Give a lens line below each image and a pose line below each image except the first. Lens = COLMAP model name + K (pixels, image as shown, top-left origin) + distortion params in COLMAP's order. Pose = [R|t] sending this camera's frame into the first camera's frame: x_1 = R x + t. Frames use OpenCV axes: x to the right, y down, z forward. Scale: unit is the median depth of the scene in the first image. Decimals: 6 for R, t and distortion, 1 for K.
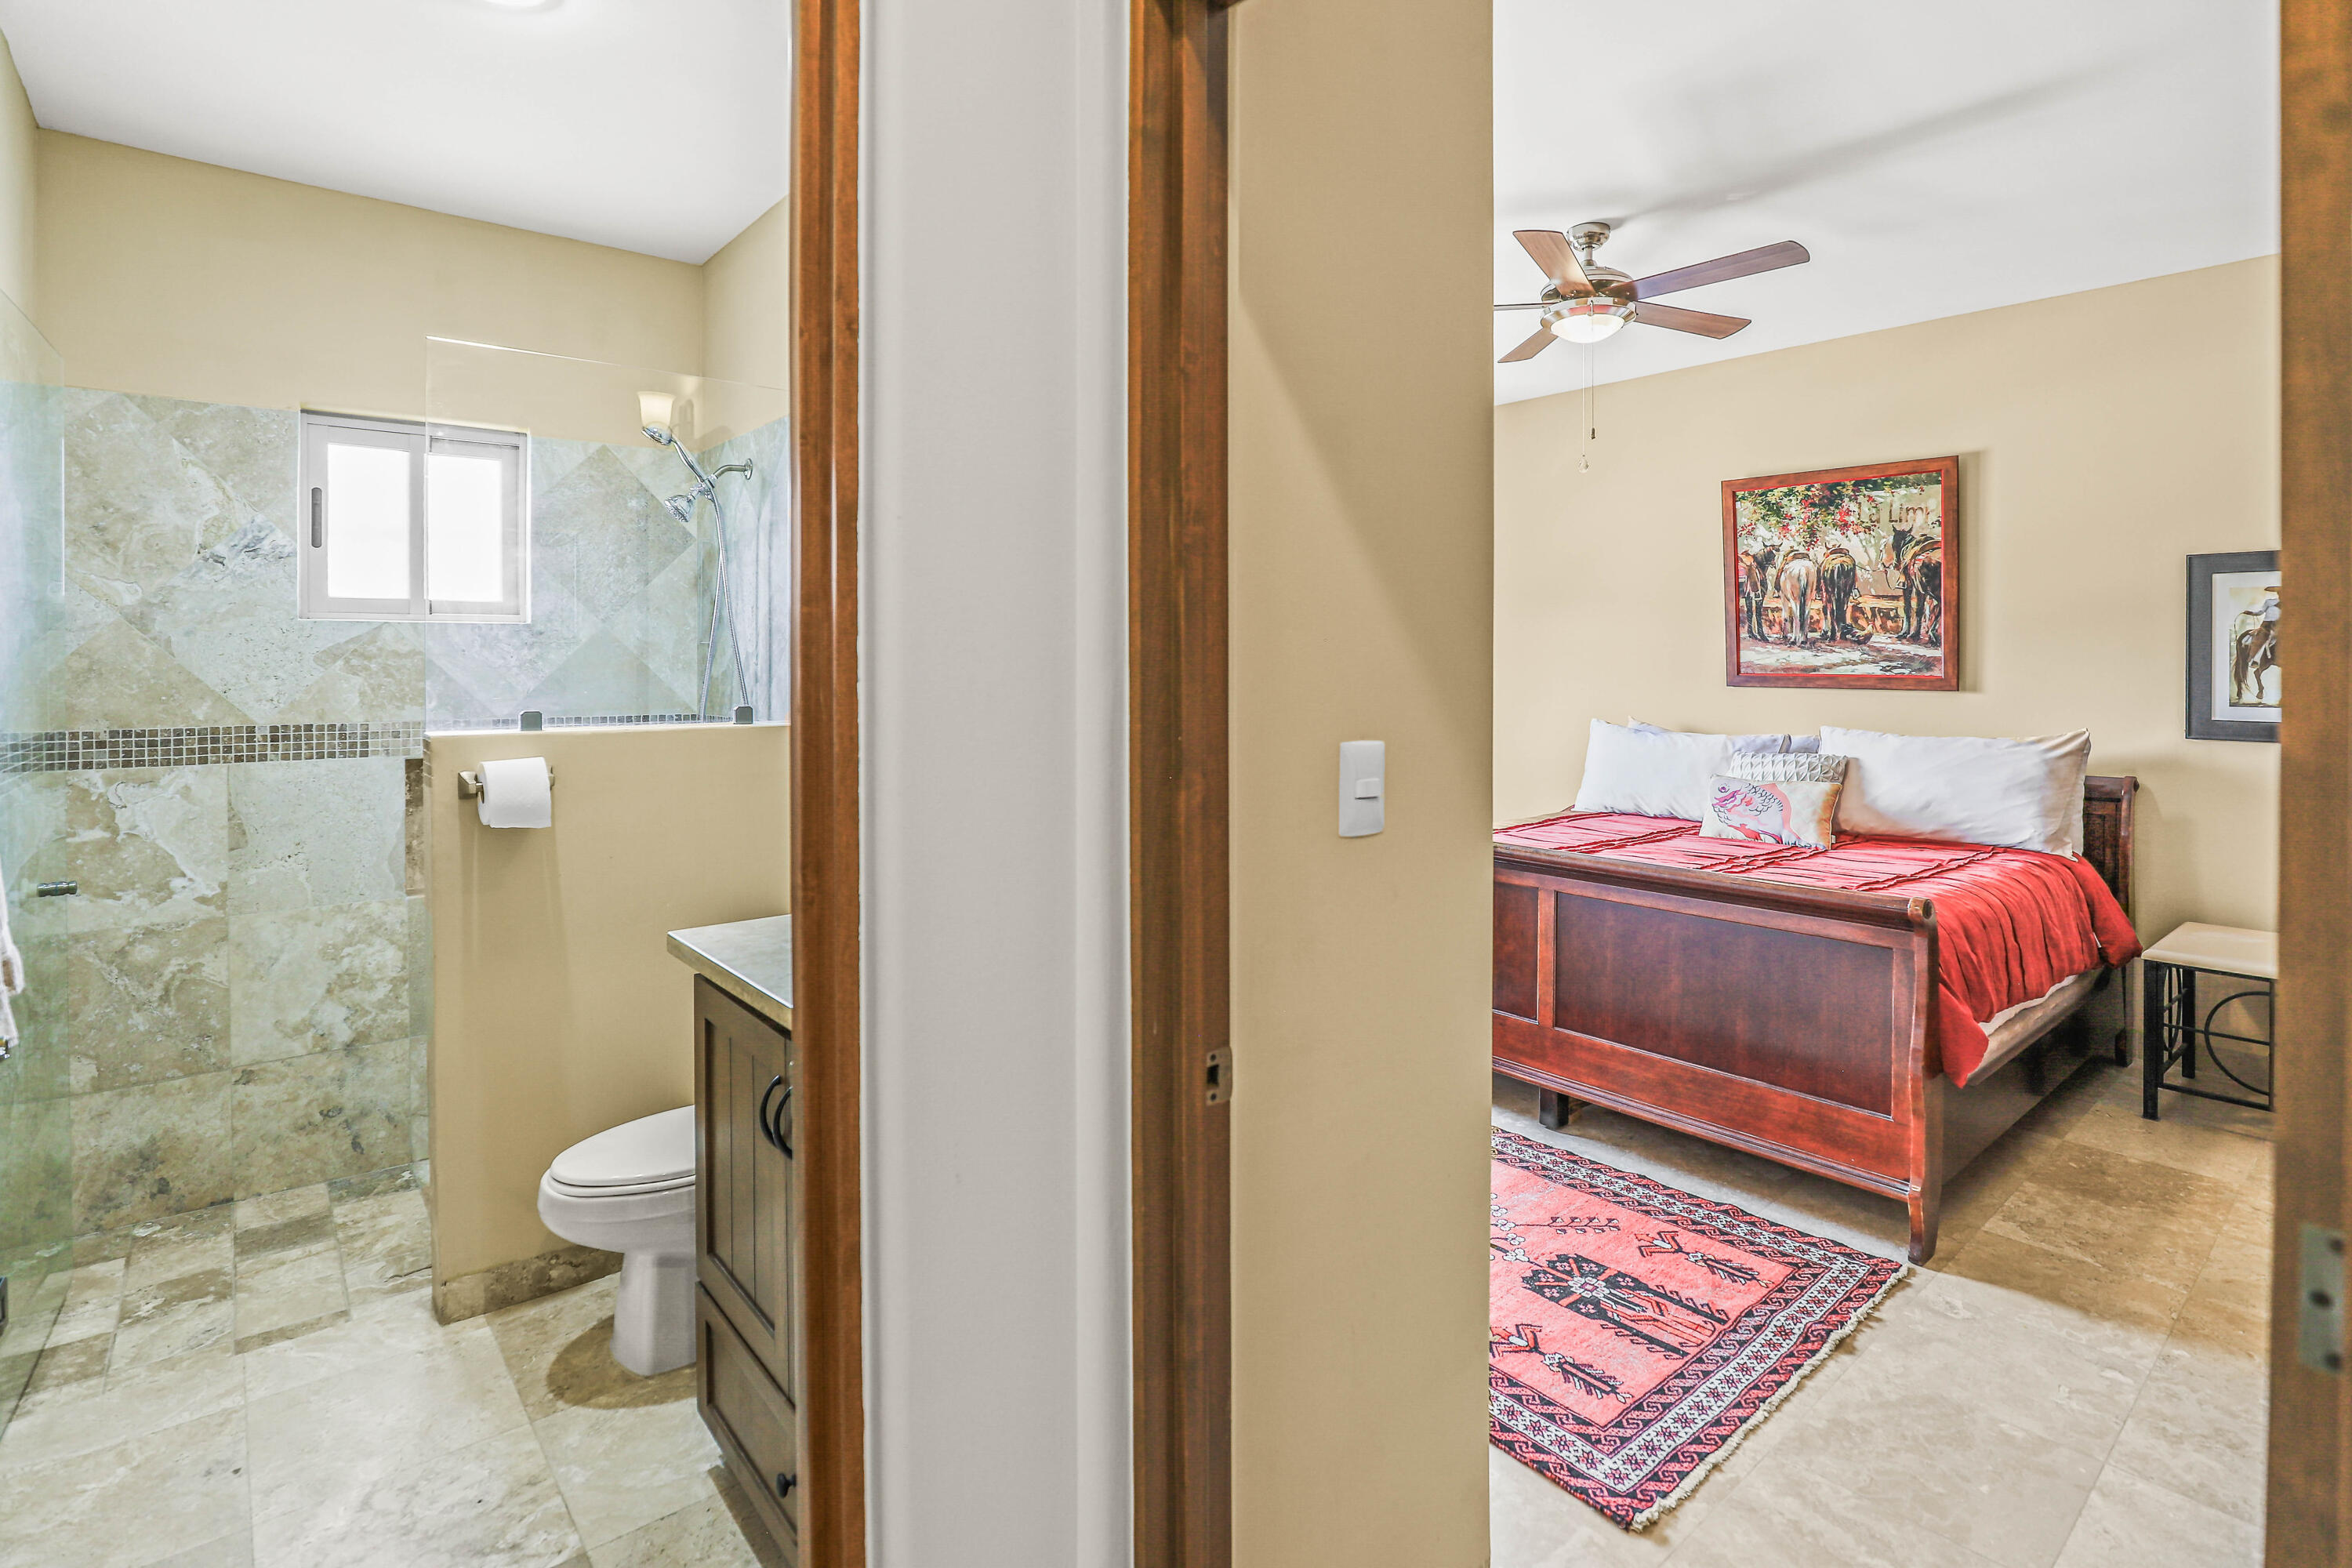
lens RADIAL K [[1150.5, 0, 1192.3], [0, 1150.5, 668.5], [0, 0, 1]] dist [-0.039141, 0.009120]
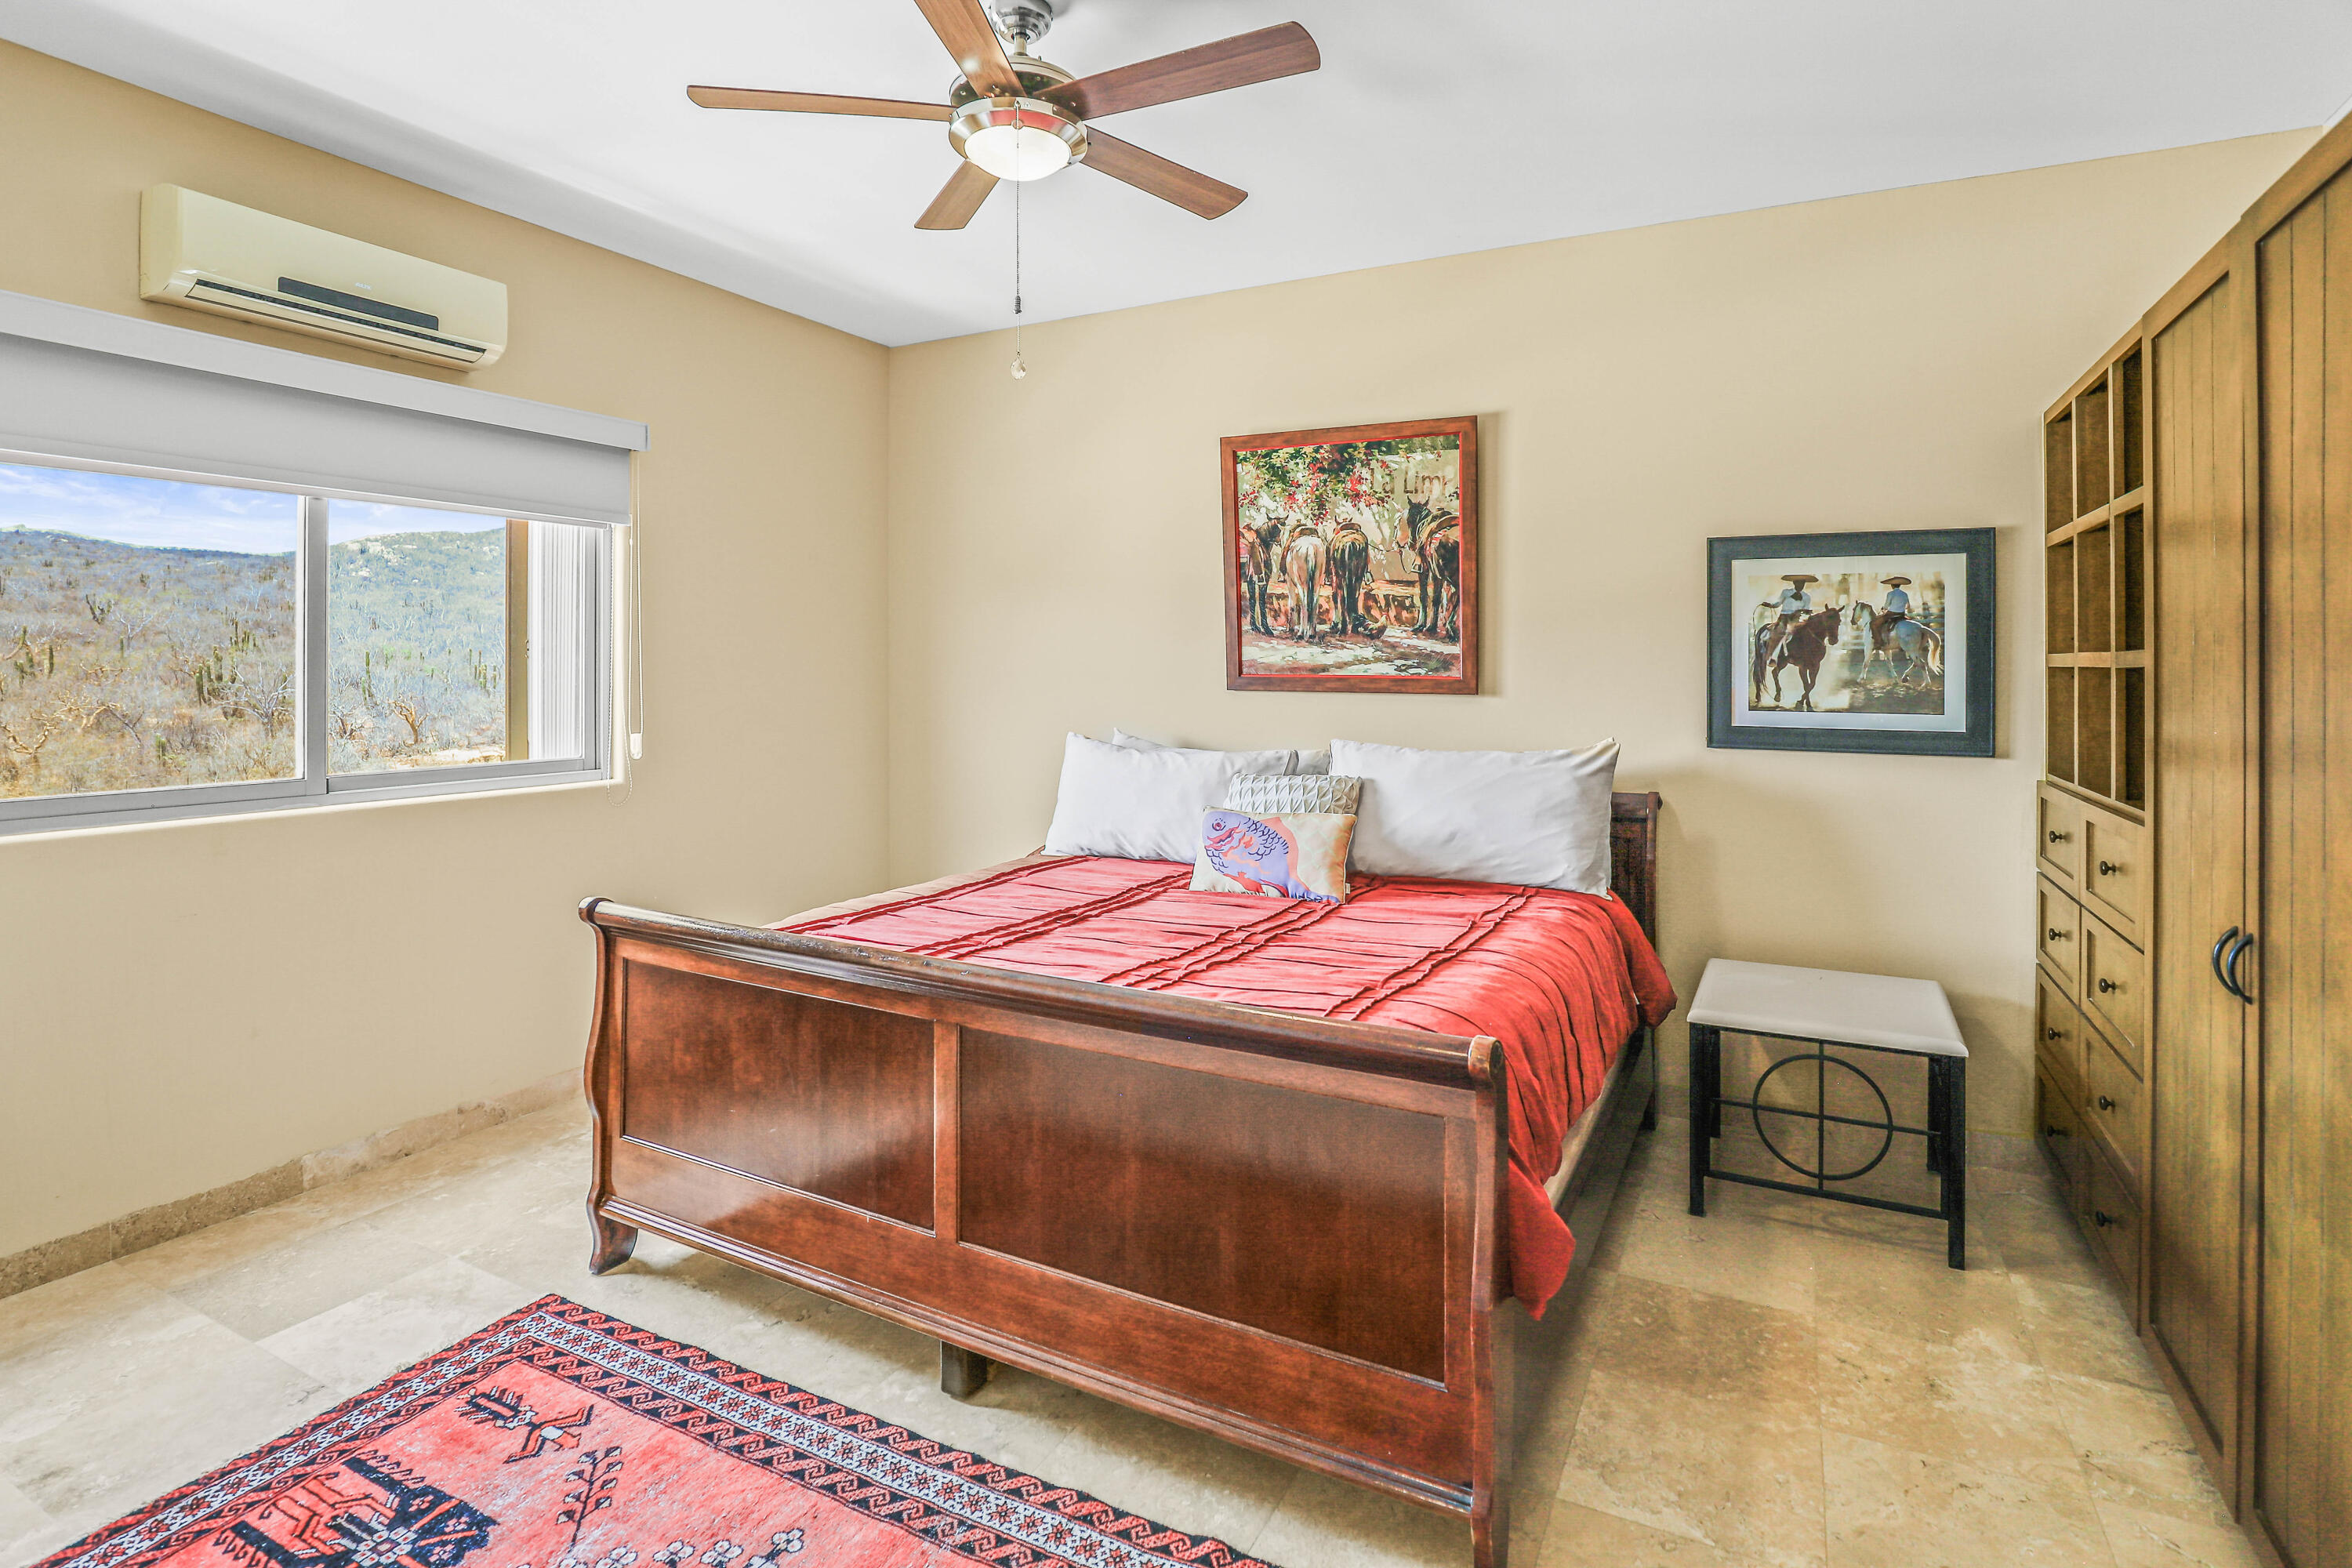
lens RADIAL K [[1147.1, 0, 1193.4], [0, 1147.1, 643.1], [0, 0, 1]] dist [-0.037179, 0.006521]
pose [[0.924596, 0.006293, 0.380897, 0.155807], [0.001705, 0.999785, -0.020657, -0.001224], [-0.380945, 0.019749, 0.924387, 0.292156]]
